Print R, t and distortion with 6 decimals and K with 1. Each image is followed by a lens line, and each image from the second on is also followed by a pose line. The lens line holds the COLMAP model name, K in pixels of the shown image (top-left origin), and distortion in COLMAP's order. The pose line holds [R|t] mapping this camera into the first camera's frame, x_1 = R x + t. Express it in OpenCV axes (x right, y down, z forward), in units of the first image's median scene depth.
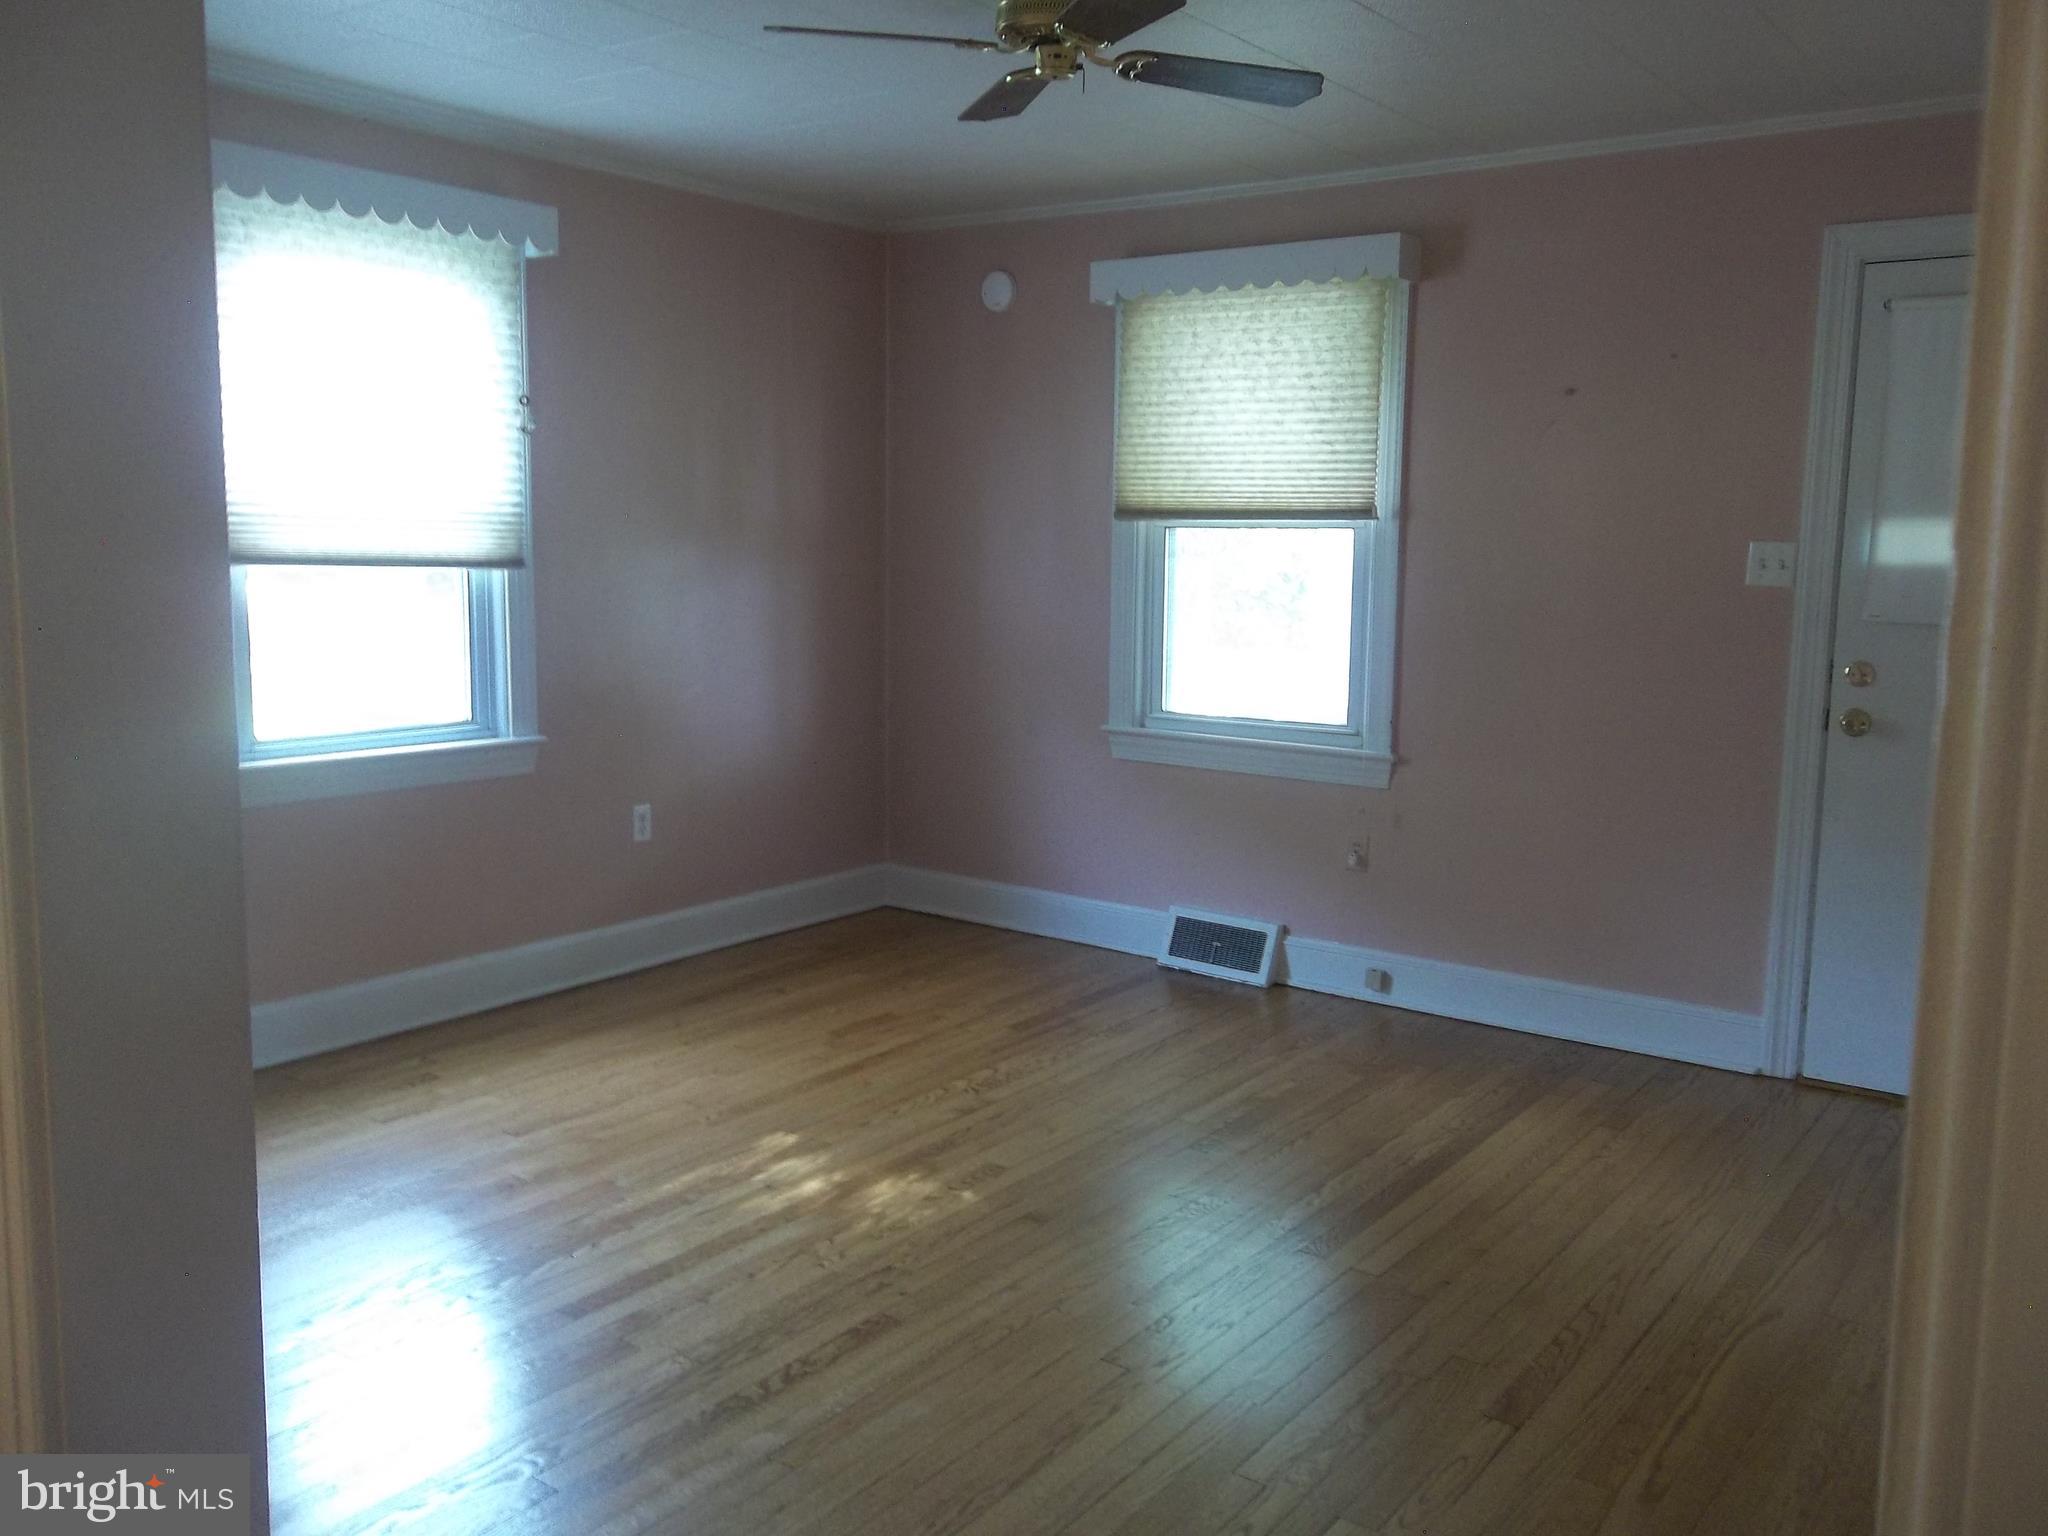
lens RADIAL K [[1660.9, 0, 1018.9], [0, 1660.9, 777.7], [0, 0, 1]] dist [-0.003052, 0.009242]
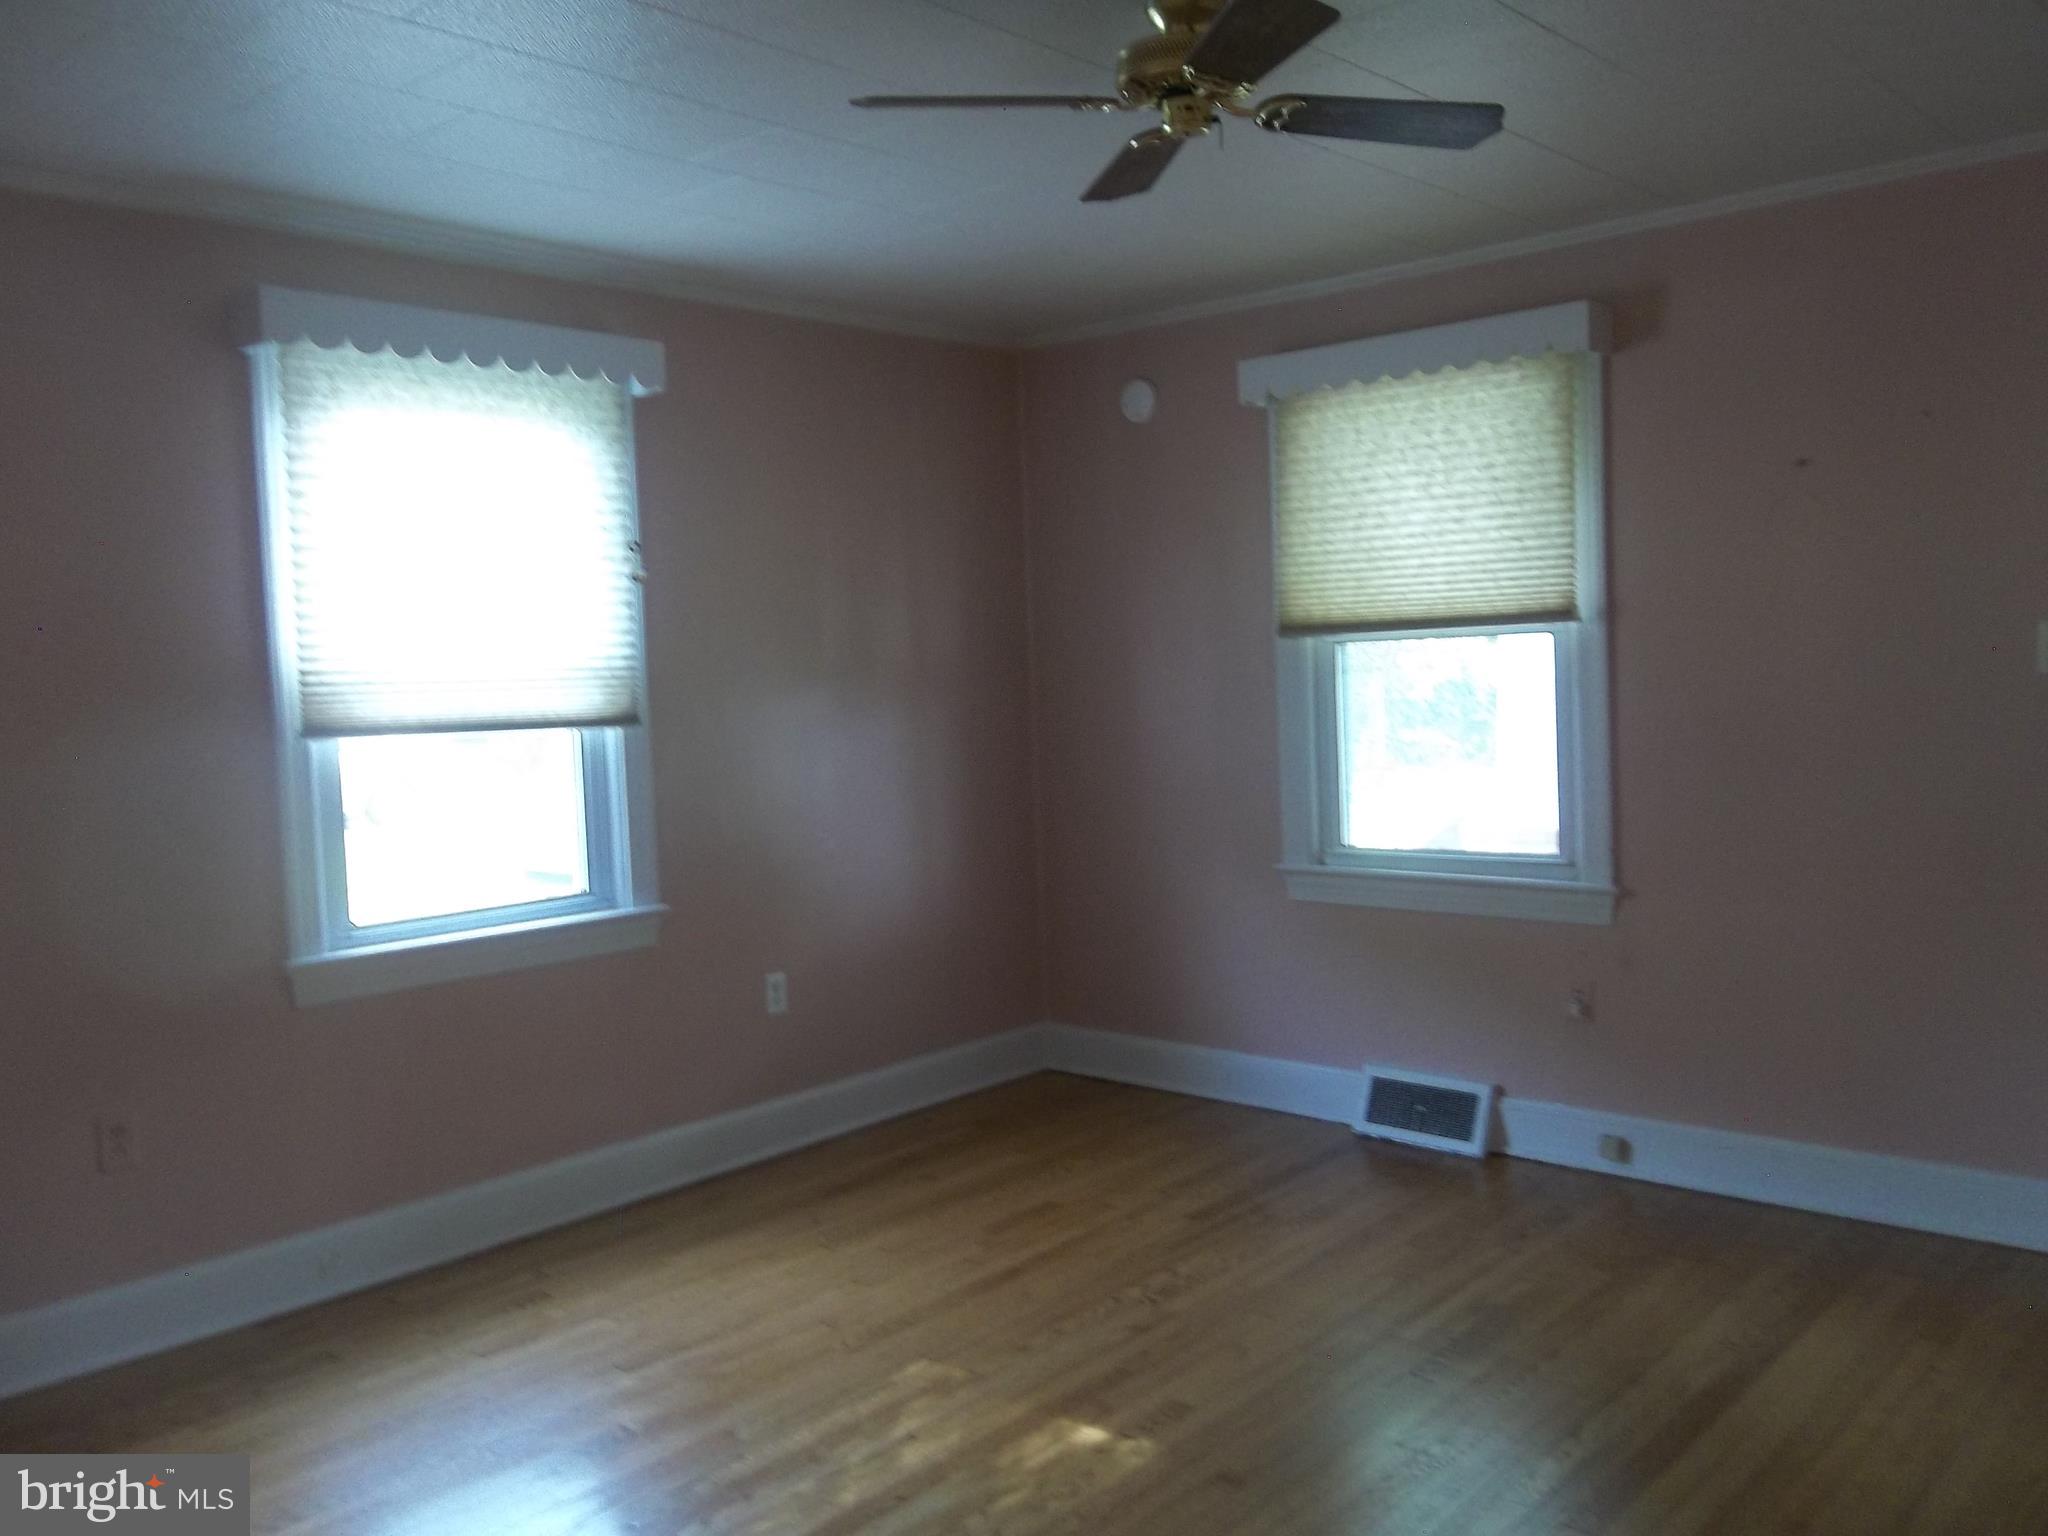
lens RADIAL K [[1660.9, 0, 1018.9], [0, 1660.9, 777.7], [0, 0, 1]] dist [-0.003052, 0.009242]
pose [[0.994060, -0.047324, -0.098010, 0.002317], [0.039704, 0.996139, -0.078293, -0.016234], [0.101337, 0.073937, 0.992101, 0.107114]]
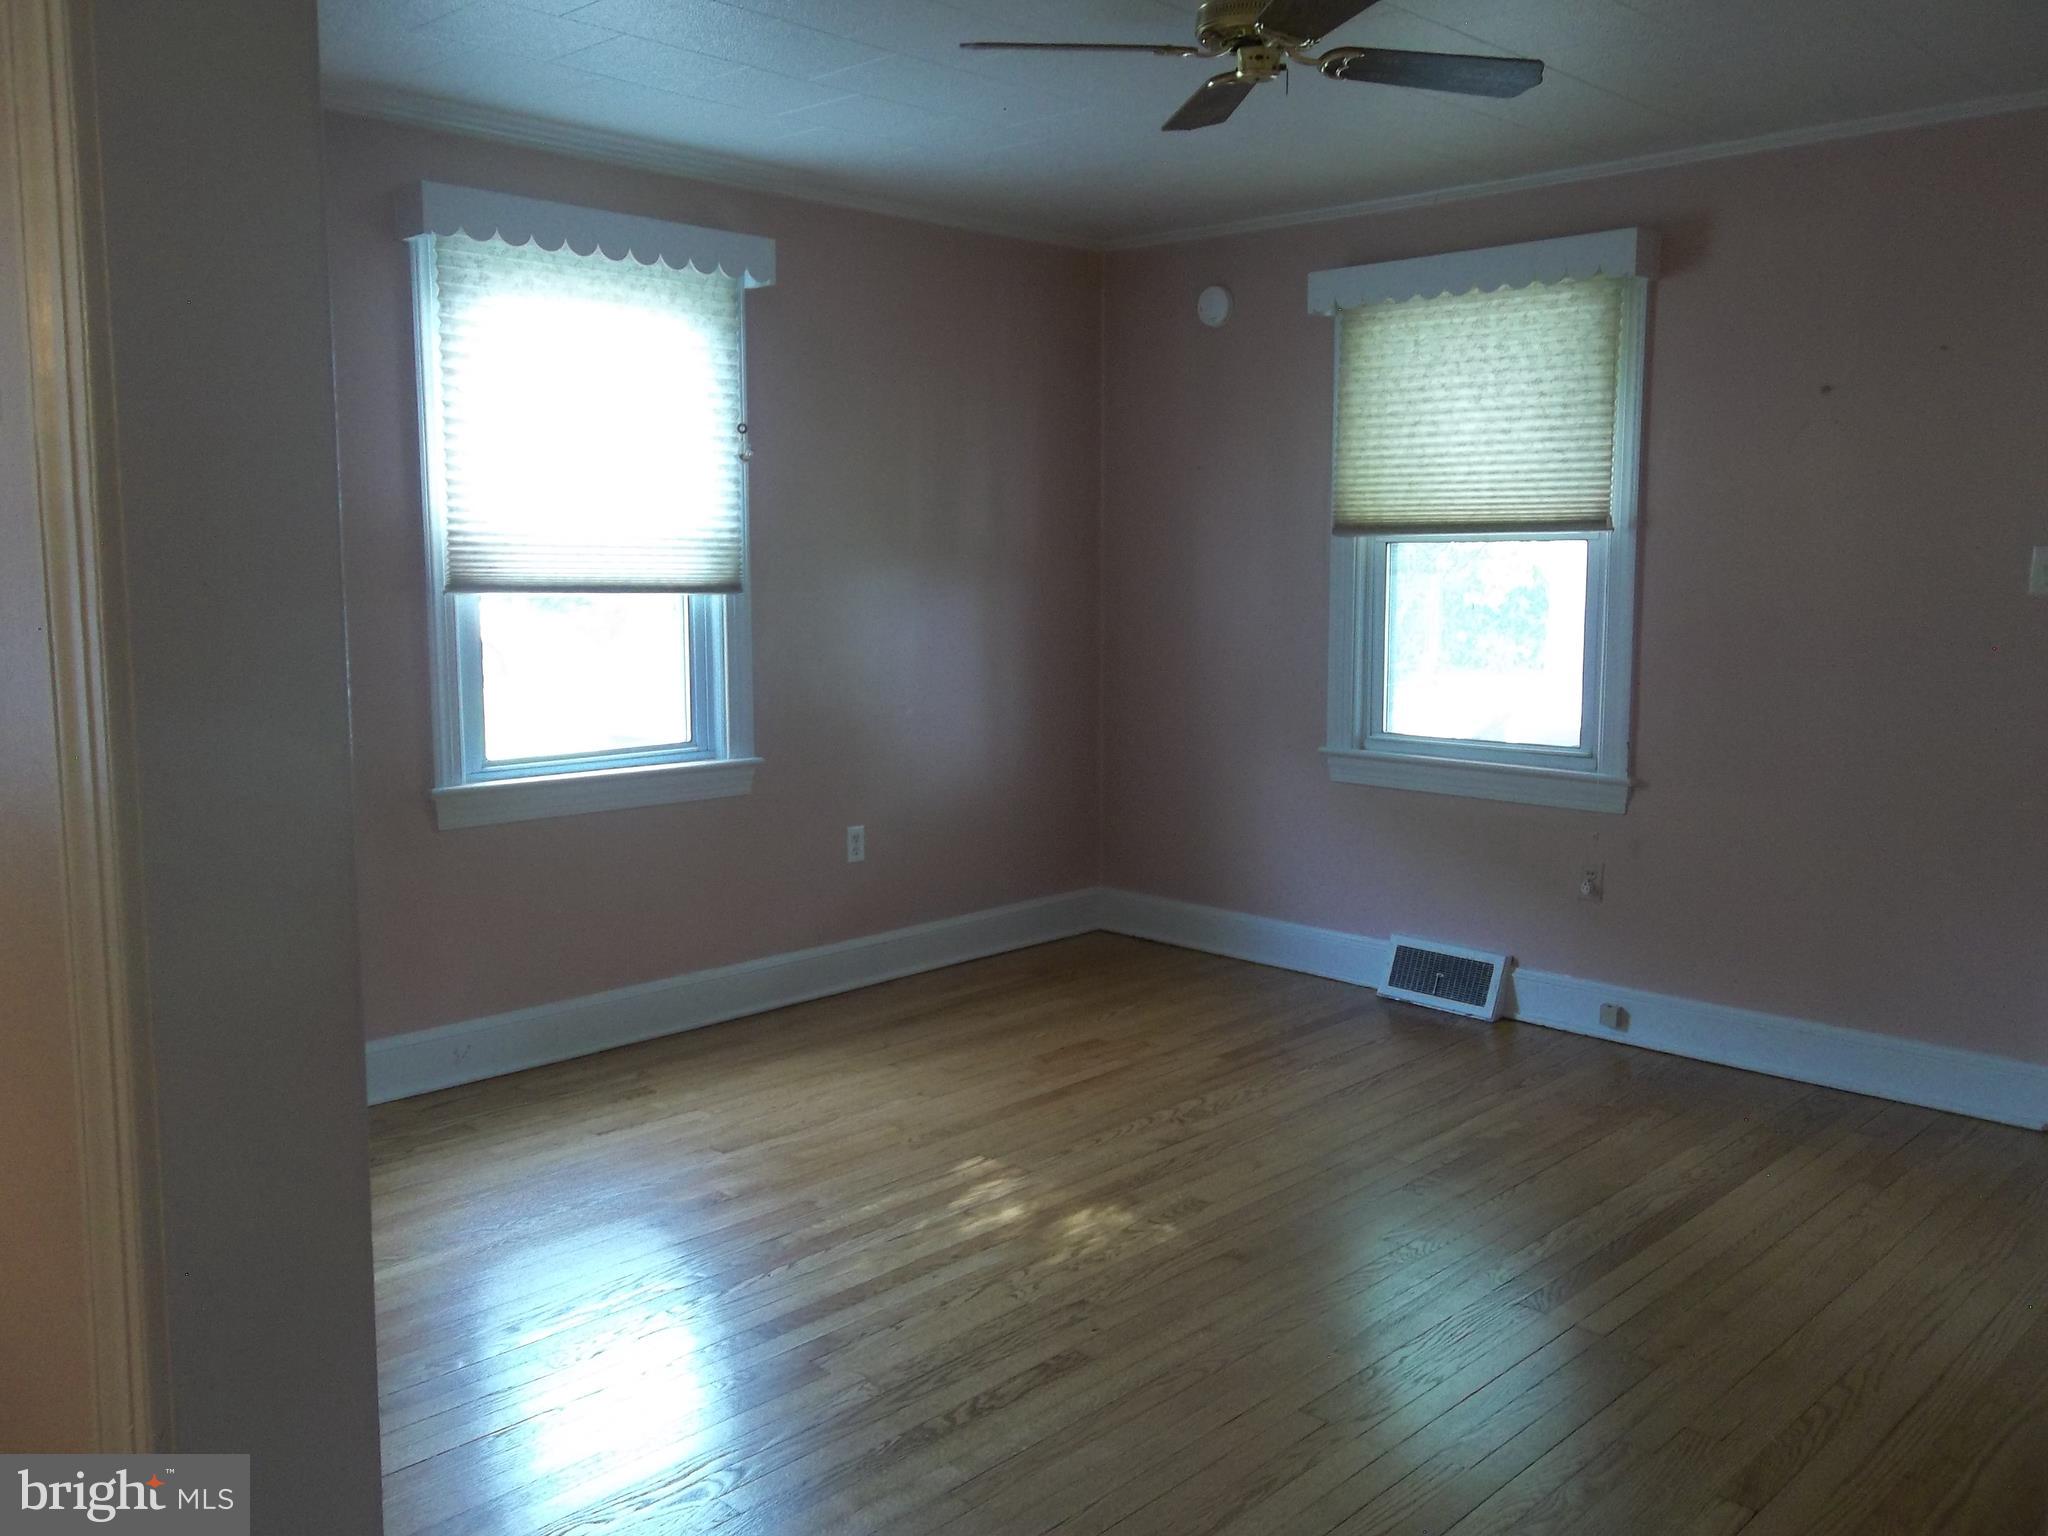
lens RADIAL K [[1660.9, 0, 1018.9], [0, 1660.9, 777.7], [0, 0, 1]] dist [-0.003052, 0.009242]
pose [[0.990184, 0.003018, -0.139736, 0.013831], [-0.004917, 0.999900, -0.013249, 0.000090], [0.139682, 0.013806, 0.990100, 0.016450]]
